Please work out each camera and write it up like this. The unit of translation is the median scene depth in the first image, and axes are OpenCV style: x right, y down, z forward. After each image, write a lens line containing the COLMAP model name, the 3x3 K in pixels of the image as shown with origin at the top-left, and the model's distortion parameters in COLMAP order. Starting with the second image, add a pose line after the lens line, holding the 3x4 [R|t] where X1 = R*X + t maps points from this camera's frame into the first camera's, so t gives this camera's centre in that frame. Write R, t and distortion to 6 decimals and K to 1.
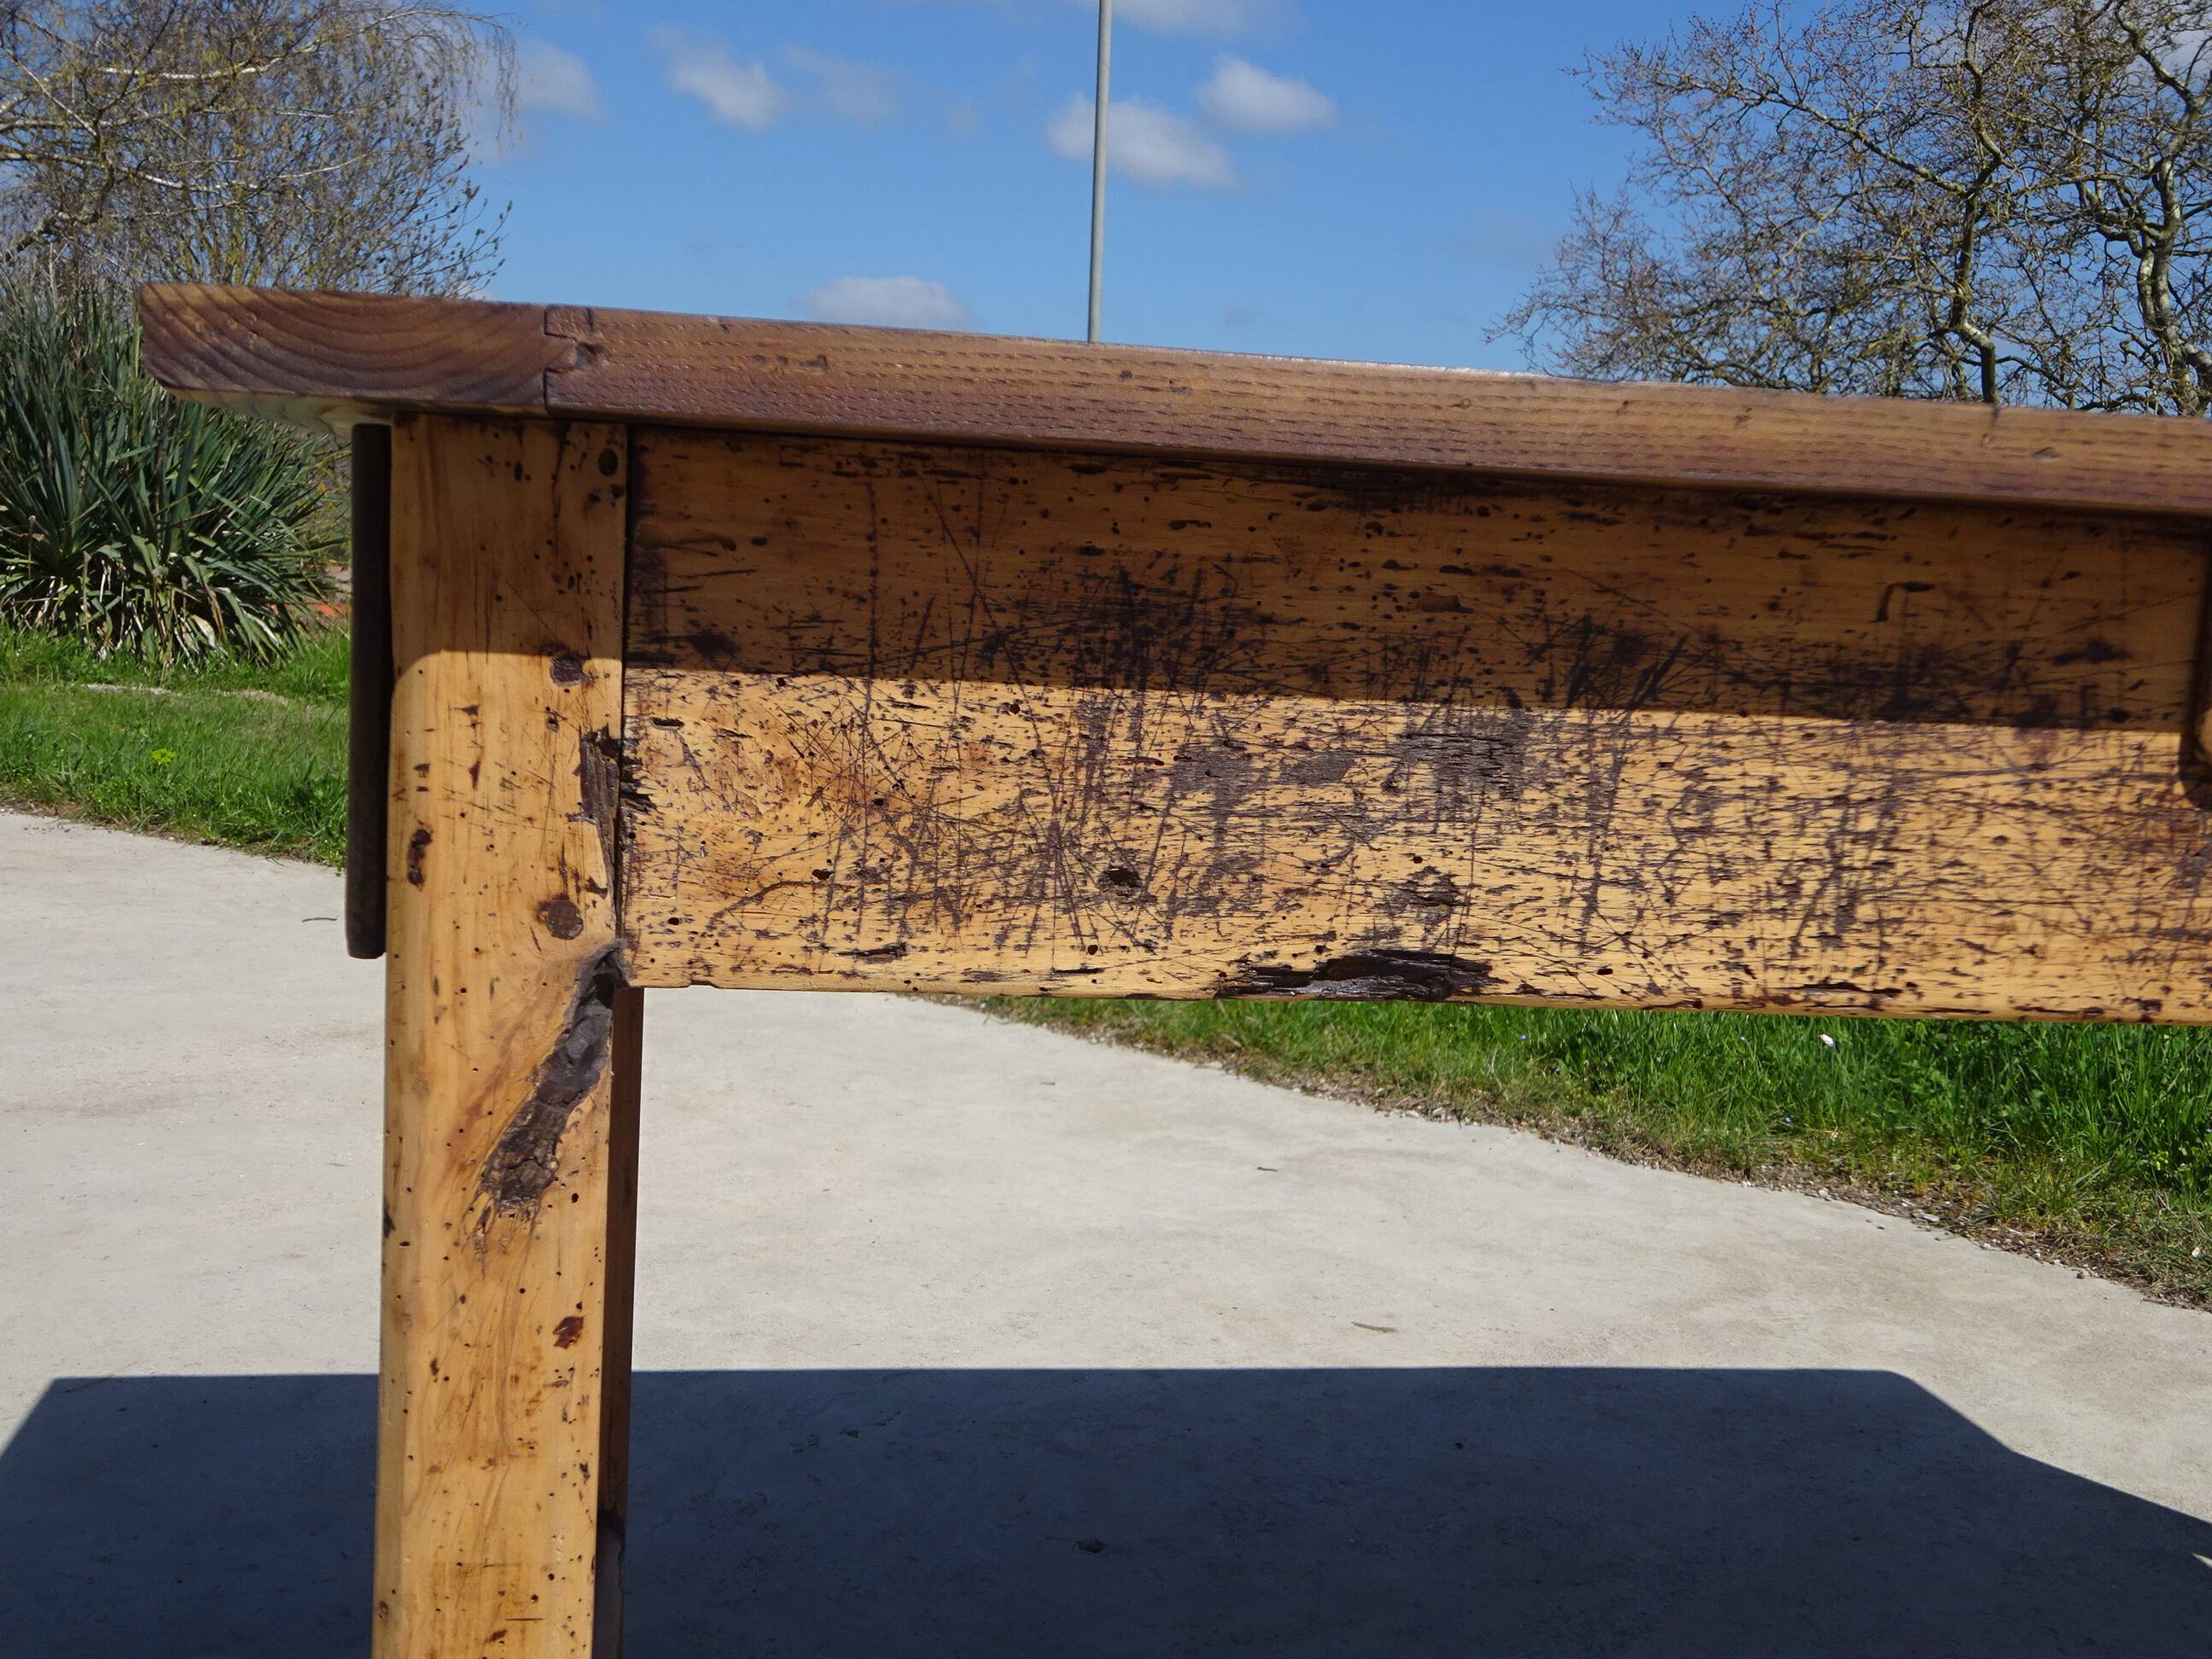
lens RADIAL K [[2426.4, 0, 1053.3], [0, 2426.4, 887.7], [0, 0, 1]] dist [0.042052, 0.000000]
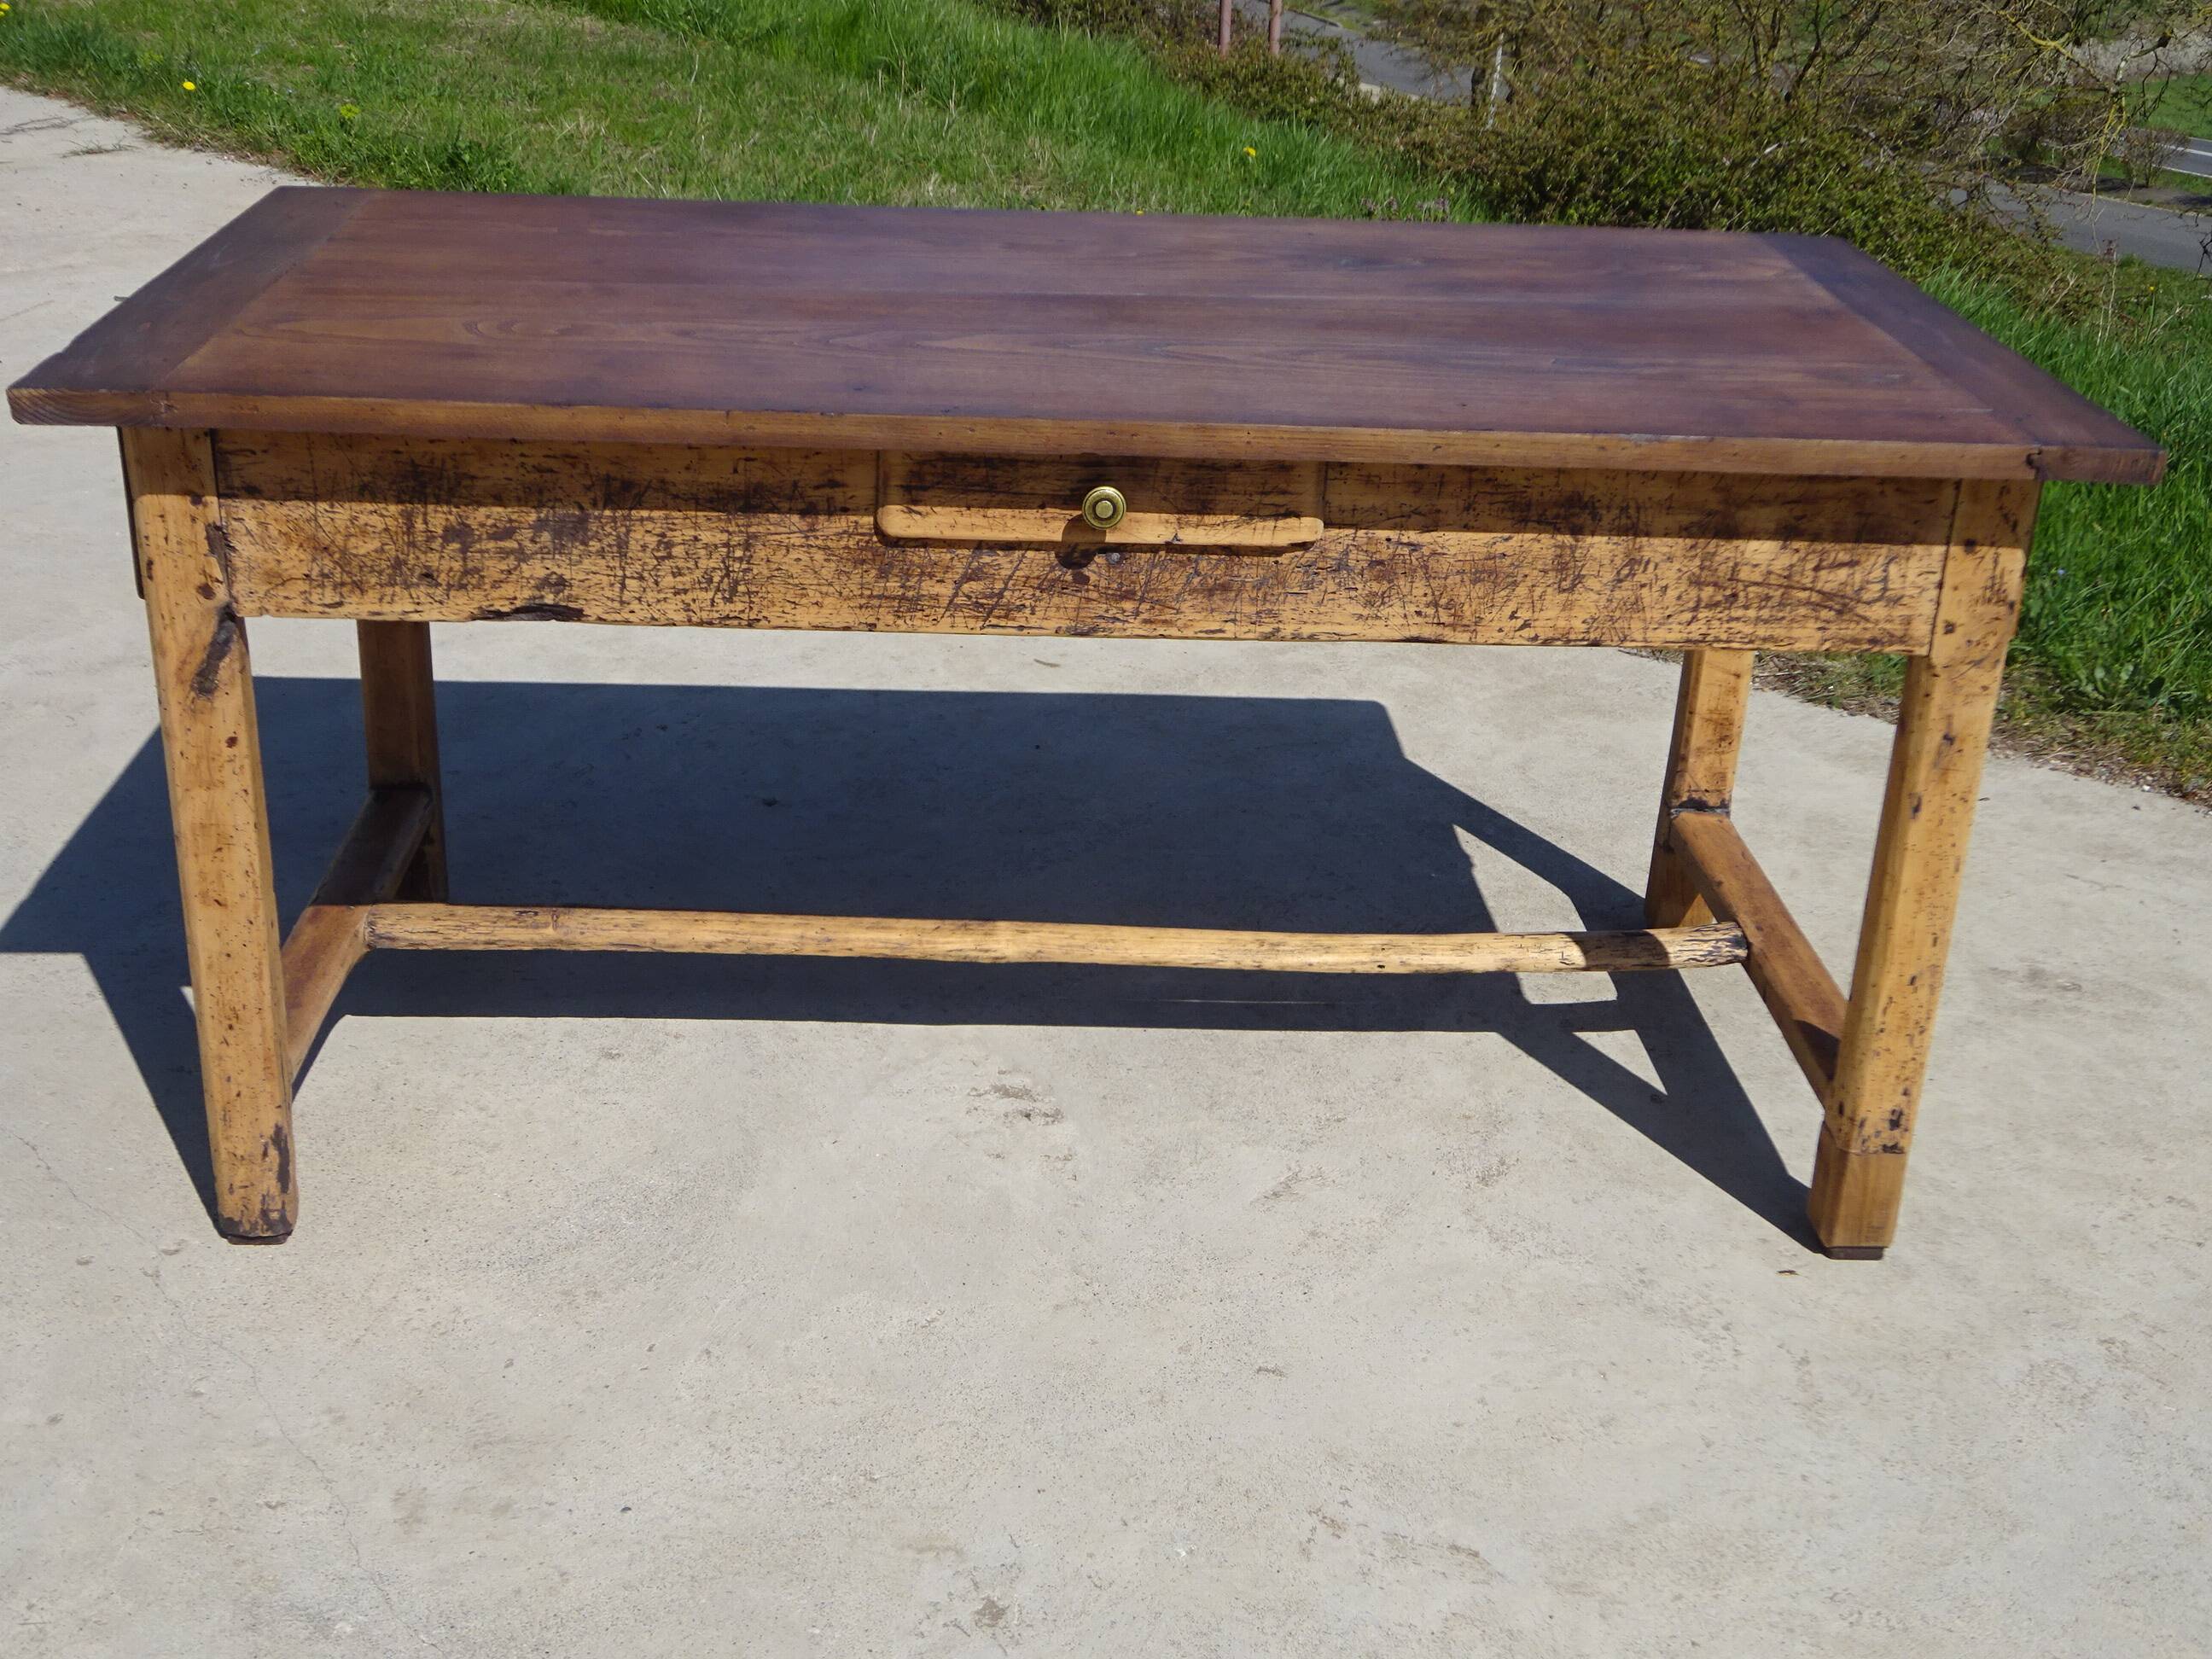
lens RADIAL K [[2426.4, 0, 1106.0], [0, 2426.4, 824.7], [0, 0, 1]] dist [0.042052, 0.000000]
pose [[0.993968, 0.036029, -0.103582, 1.004255], [-0.004422, 0.956896, 0.290398, -0.496725], [0.109580, -0.288189, 0.951283, -1.419004]]
